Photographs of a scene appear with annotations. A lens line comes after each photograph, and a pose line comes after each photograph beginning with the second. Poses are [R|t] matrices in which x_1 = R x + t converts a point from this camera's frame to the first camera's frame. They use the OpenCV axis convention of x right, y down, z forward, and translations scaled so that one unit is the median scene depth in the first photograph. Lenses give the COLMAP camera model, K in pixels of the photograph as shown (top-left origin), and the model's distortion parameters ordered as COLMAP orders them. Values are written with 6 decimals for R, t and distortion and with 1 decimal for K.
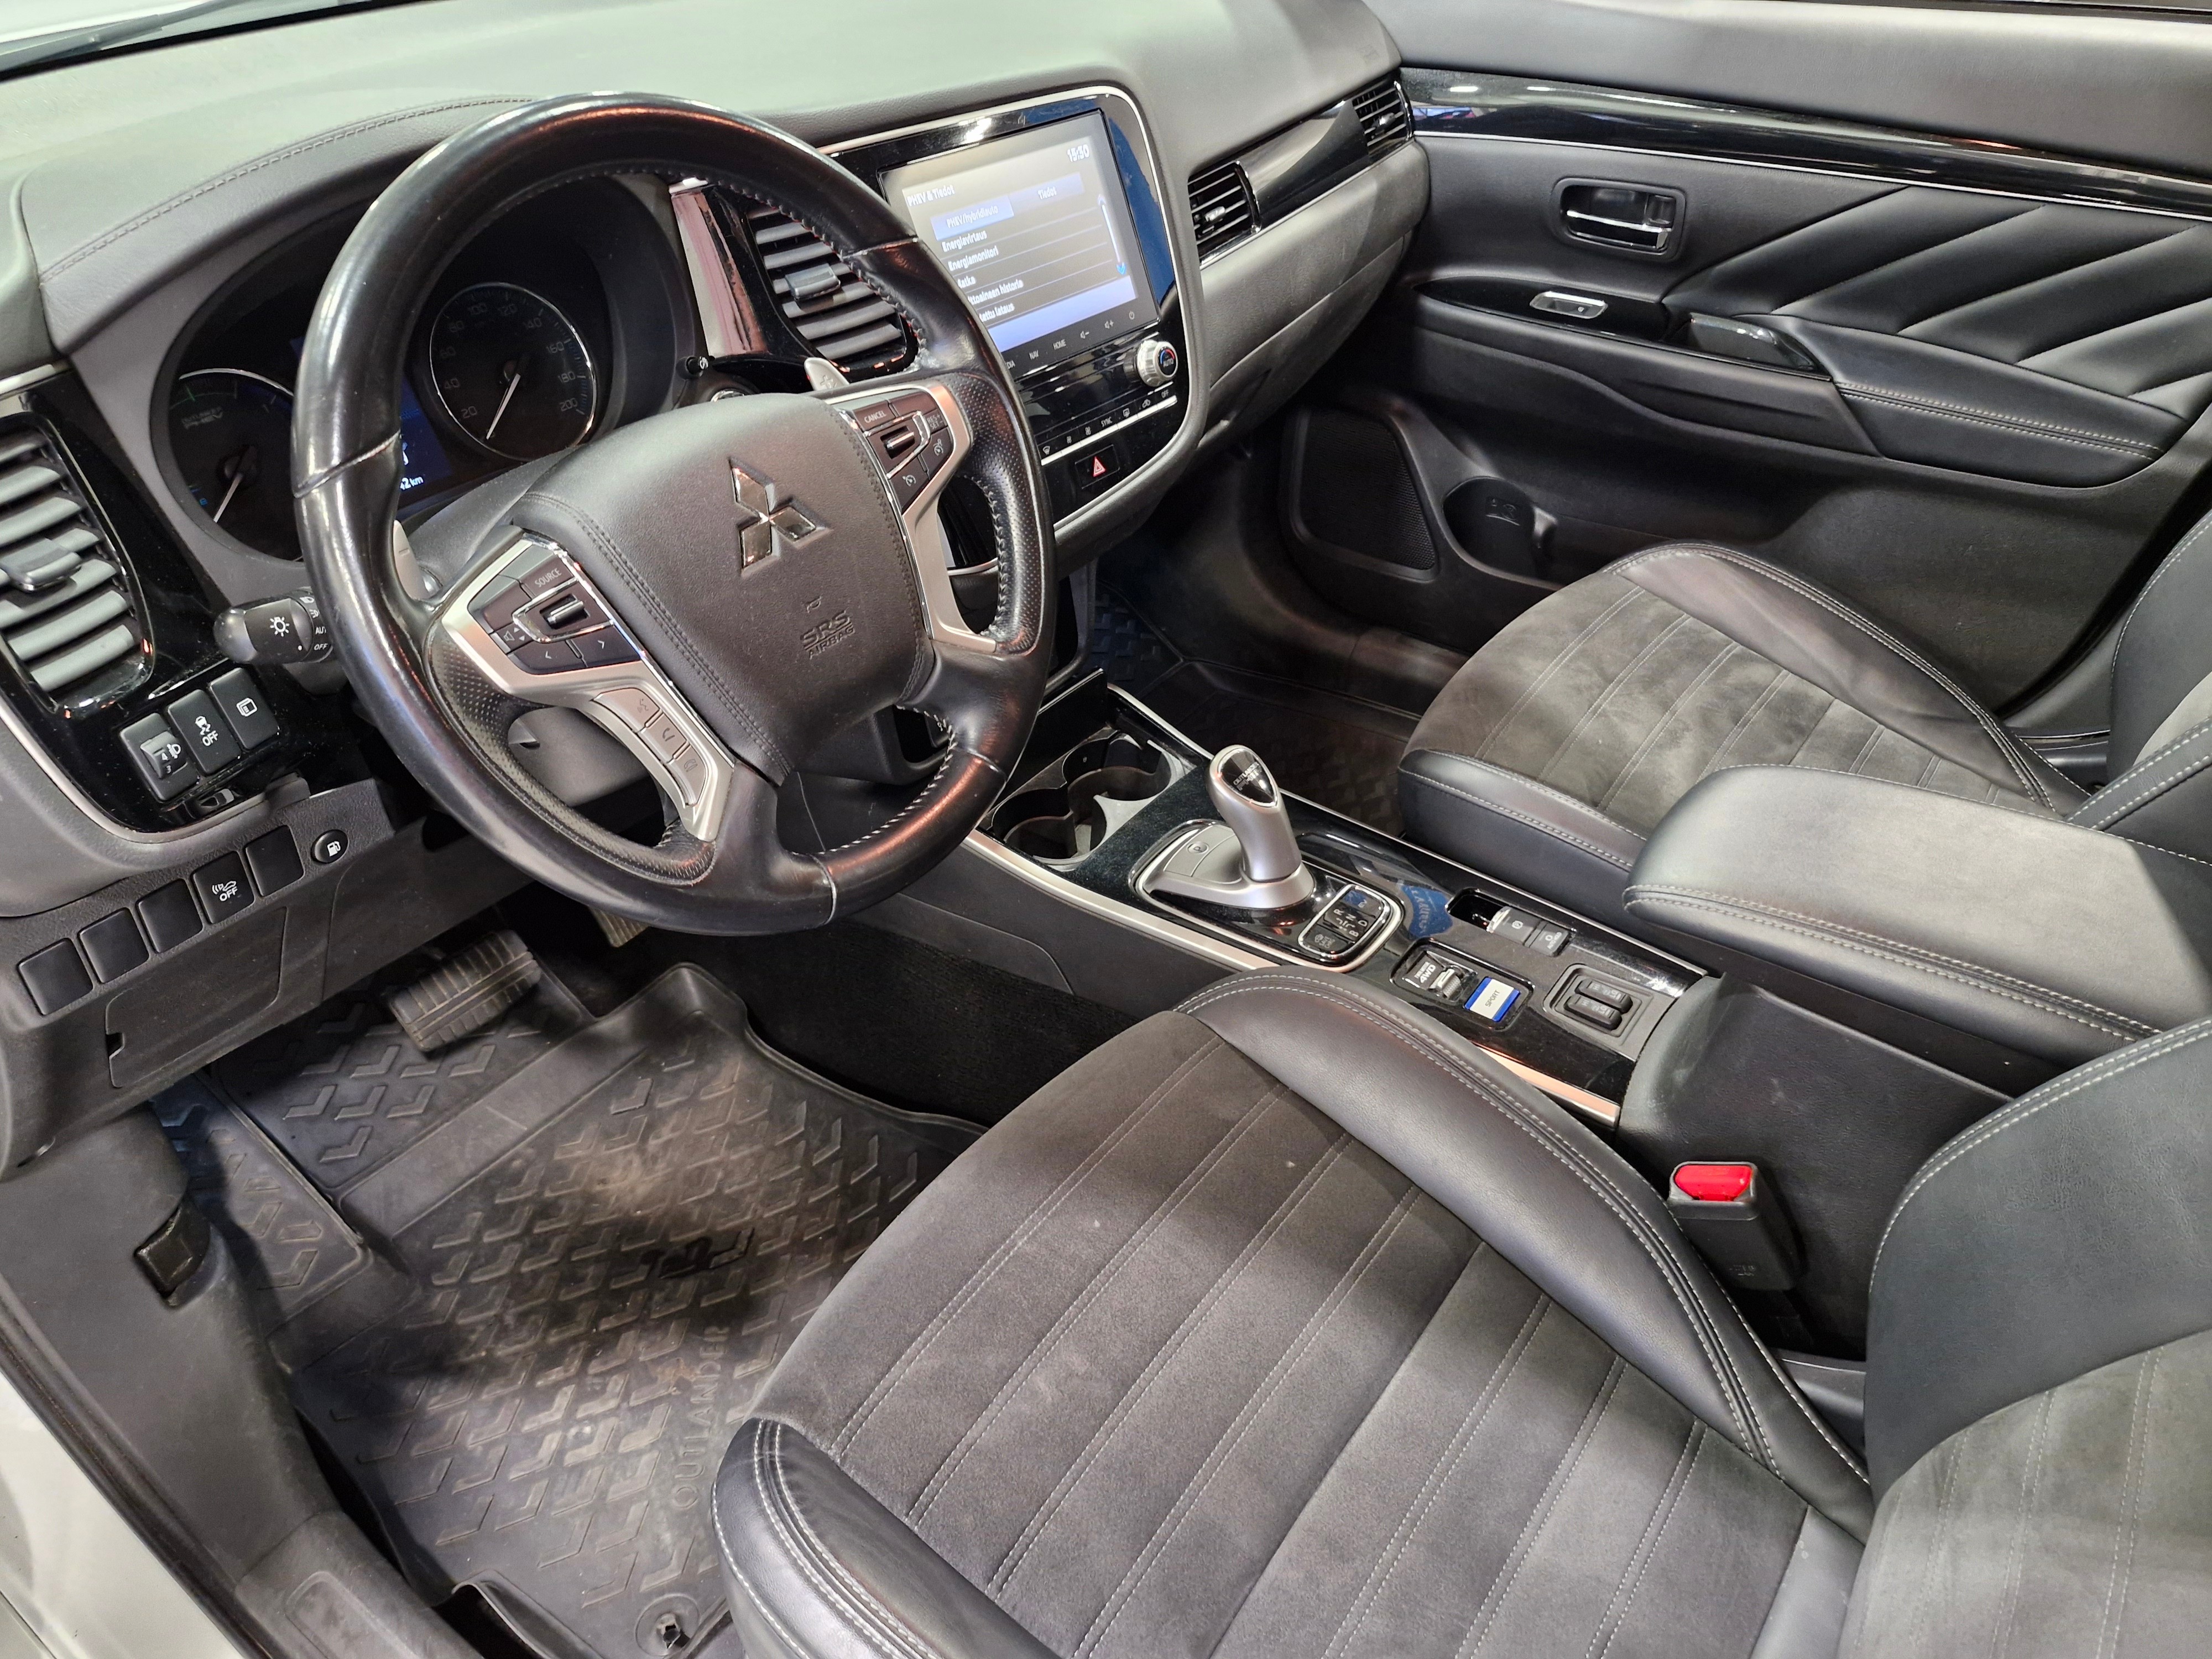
lens RADIAL K [[1504.9, 0, 1098.8], [0, 1504.9, 842.1], [0, 0, 1]] dist [0.114638, -0.140367]
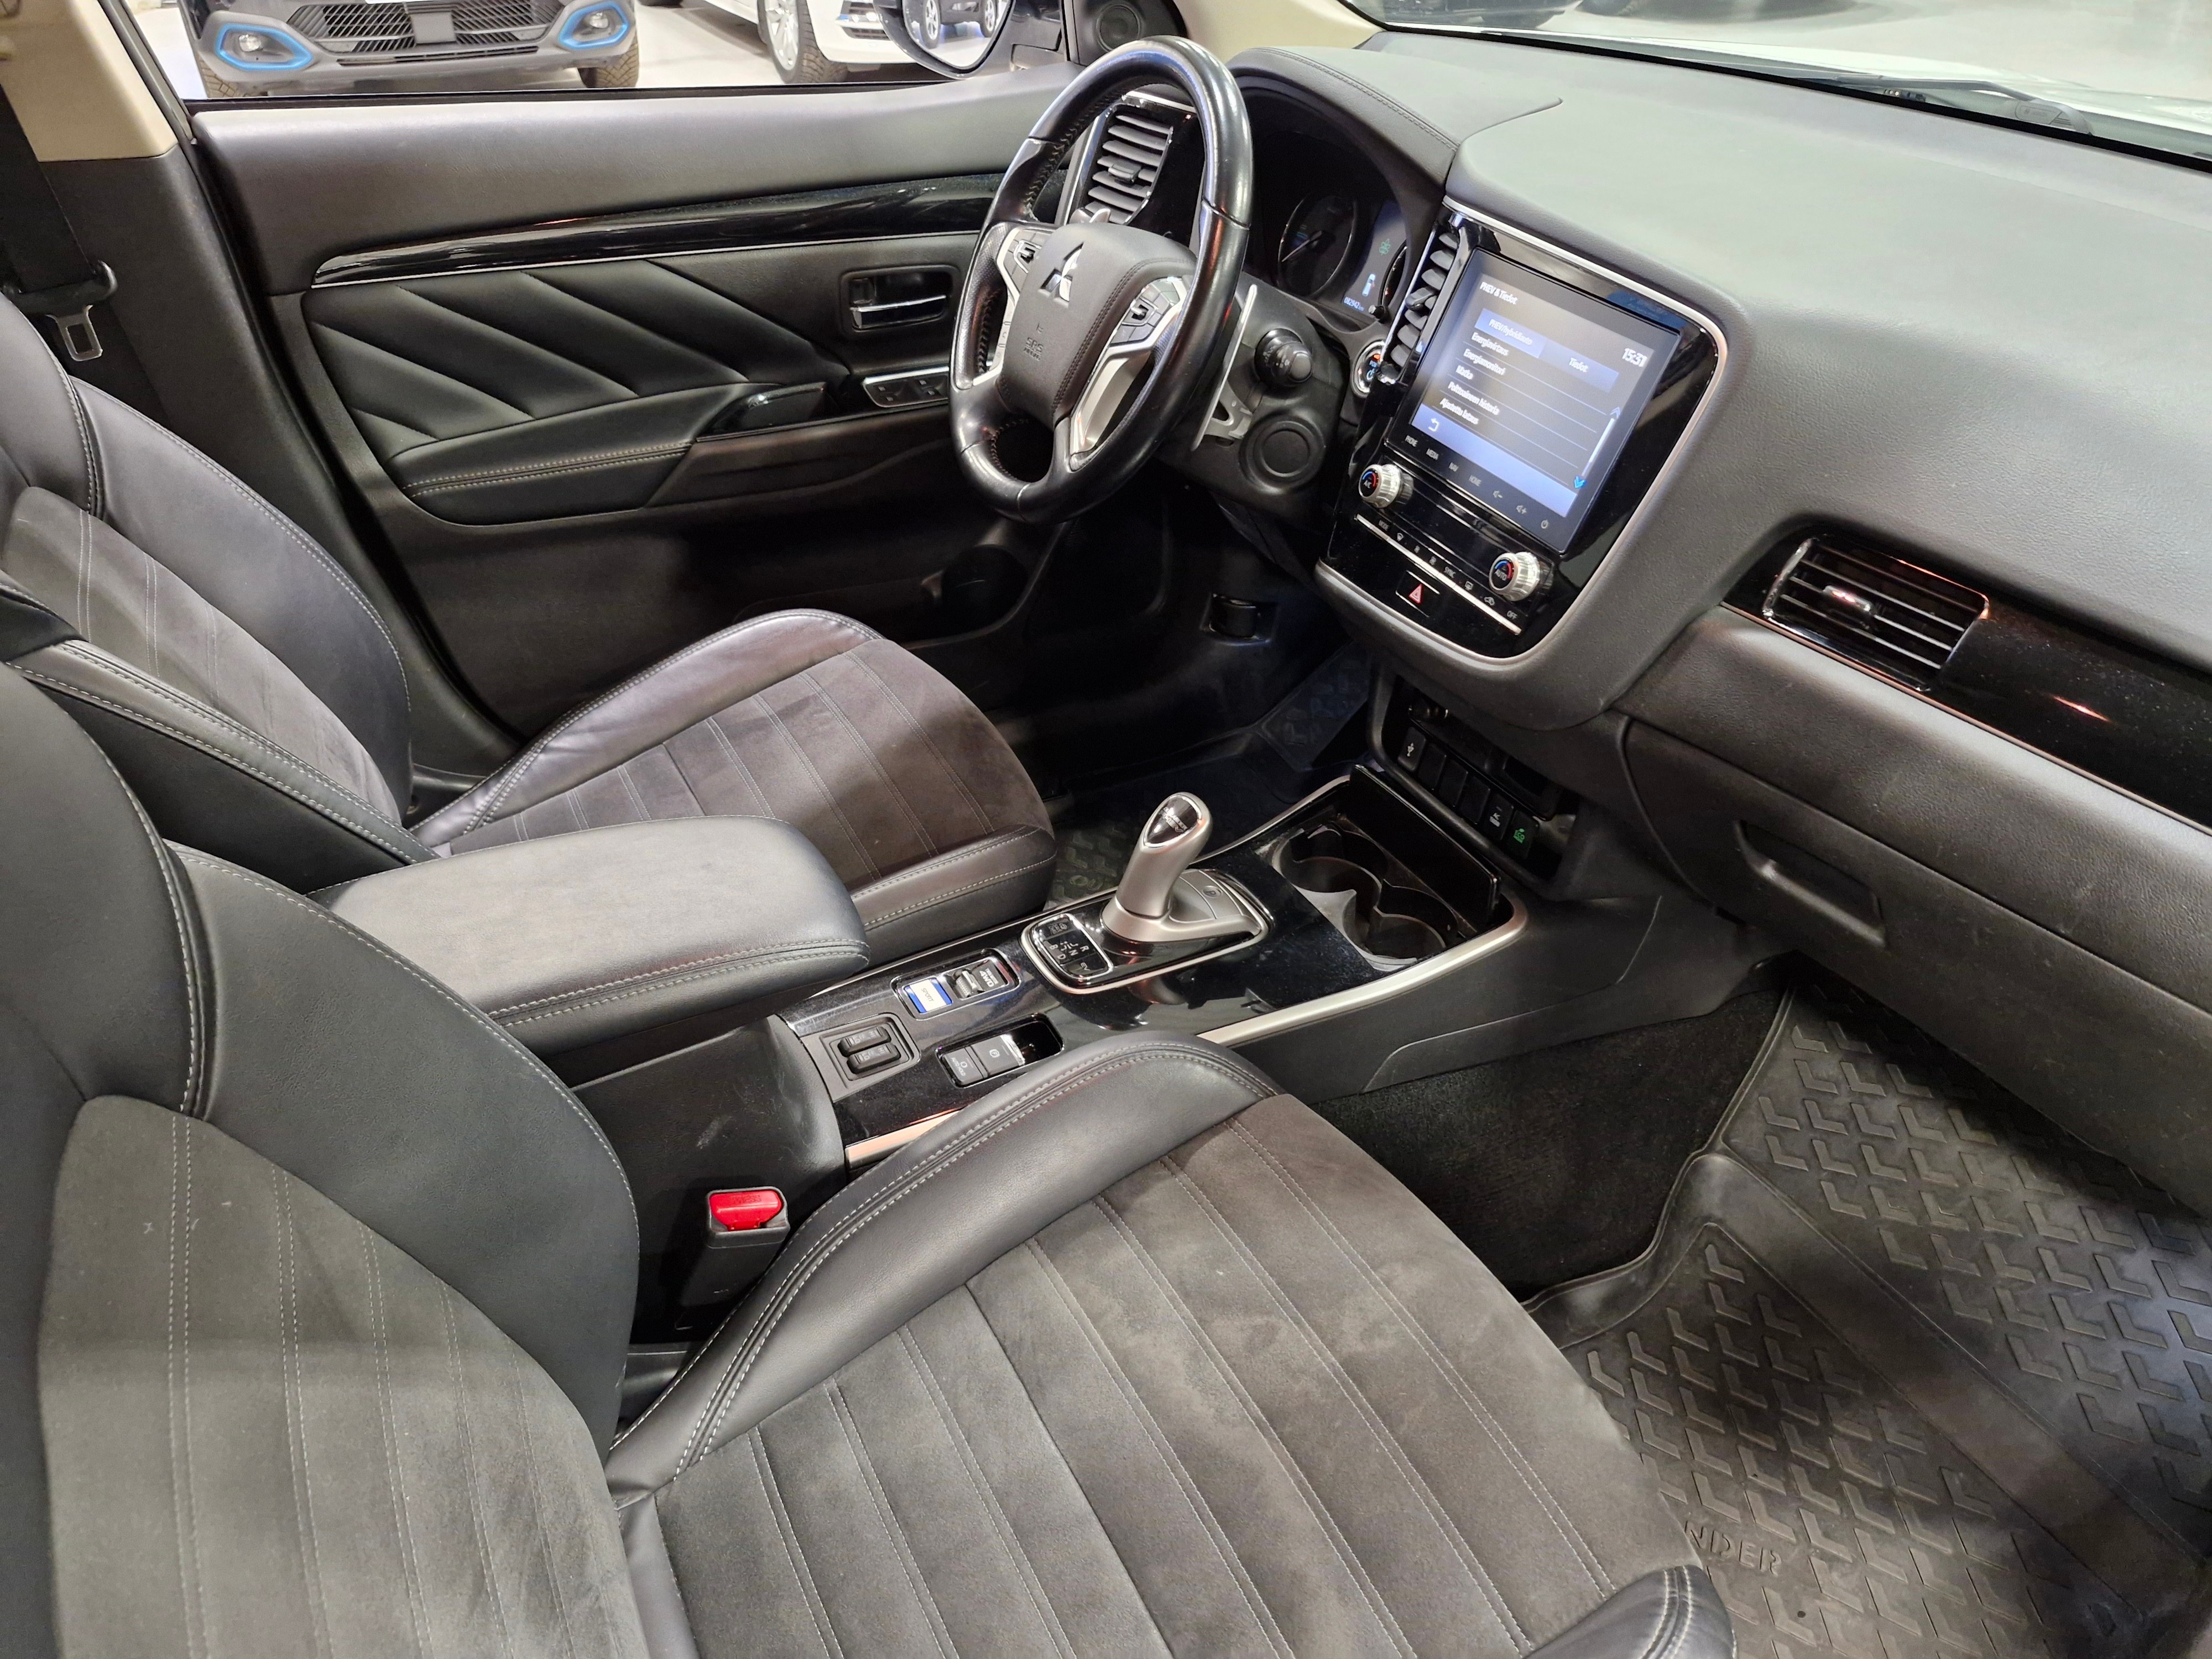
lens RADIAL K [[1553.8, 0, 1168.9], [0, 1553.8, 861.3], [0, 0, 1]] dist [0.072715, -0.097882]
pose [[-0.410163, 0.529871, -0.742296, 0.928477], [-0.567834, 0.488537, 0.662493, -0.756026], [0.713675, 0.693230, 0.100499, 0.915377]]
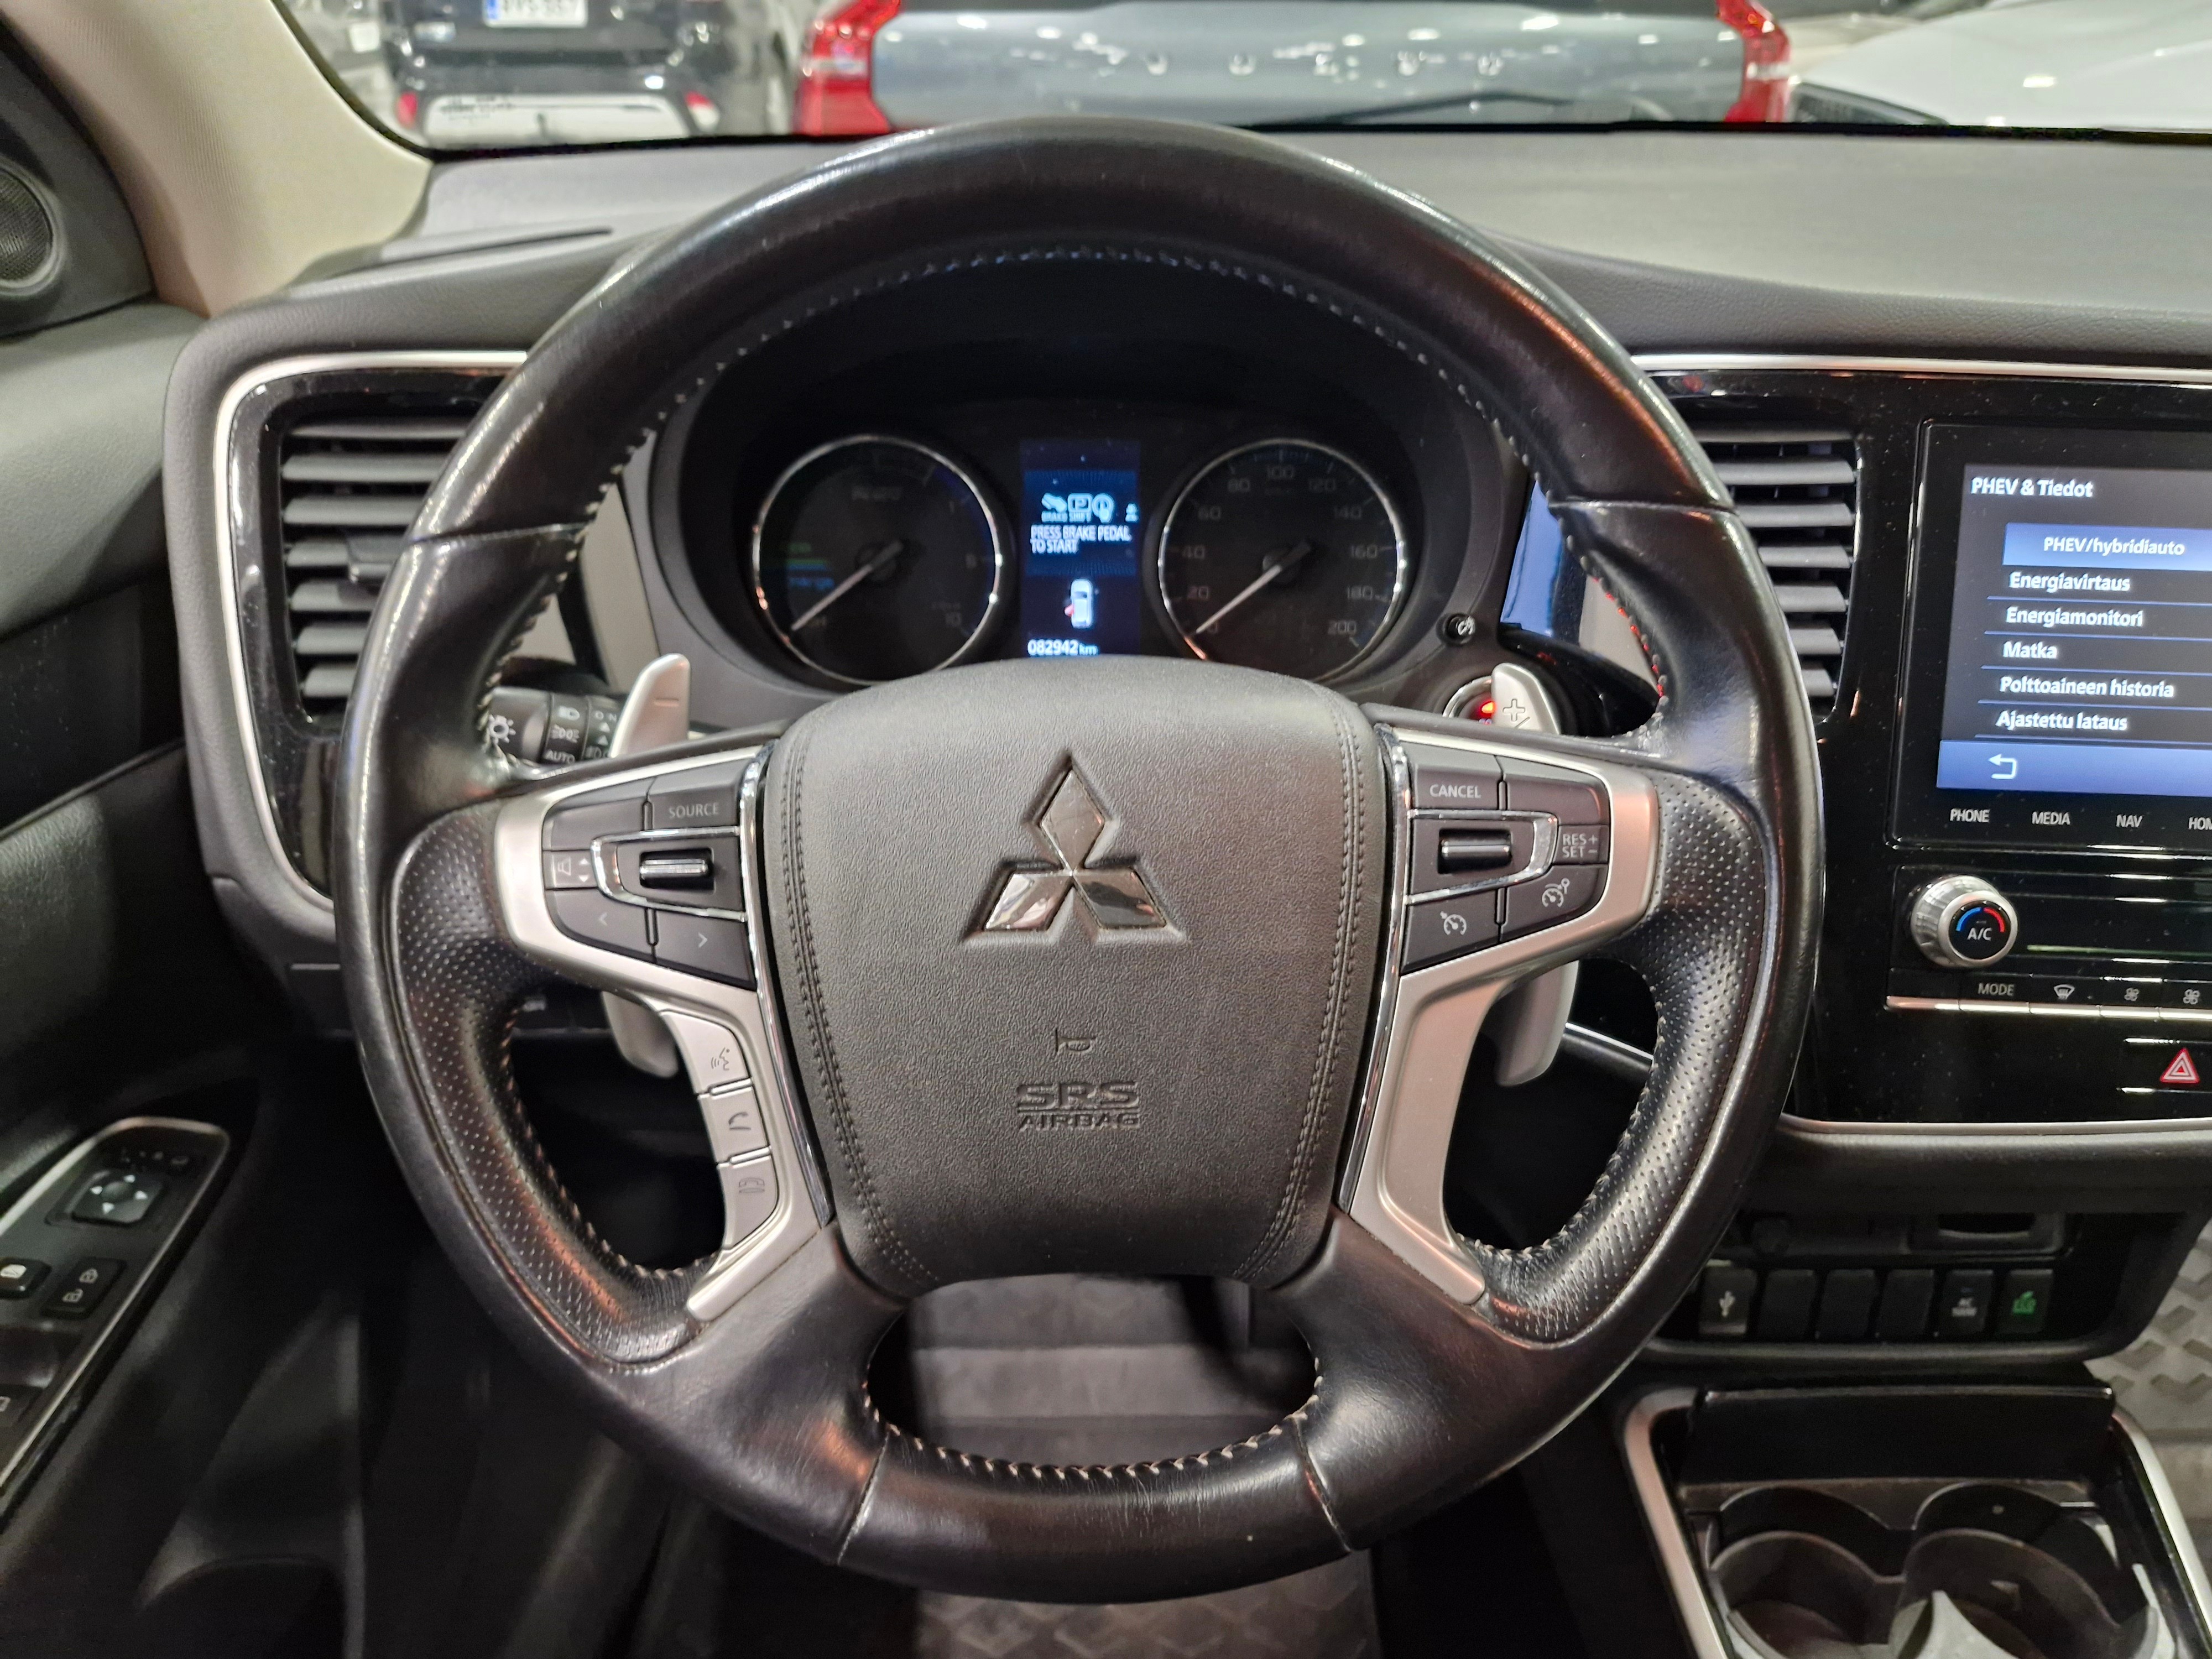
lens RADIAL K [[1553.8, 0, 1168.9], [0, 1553.8, 861.3], [0, 0, 1]] dist [0.072715, -0.097882]
pose [[0.616769, 0.404726, -0.675124, 0.116724], [-0.493519, 0.867002, 0.068892, -0.182330], [0.613217, 0.290696, 0.734480, 0.411982]]
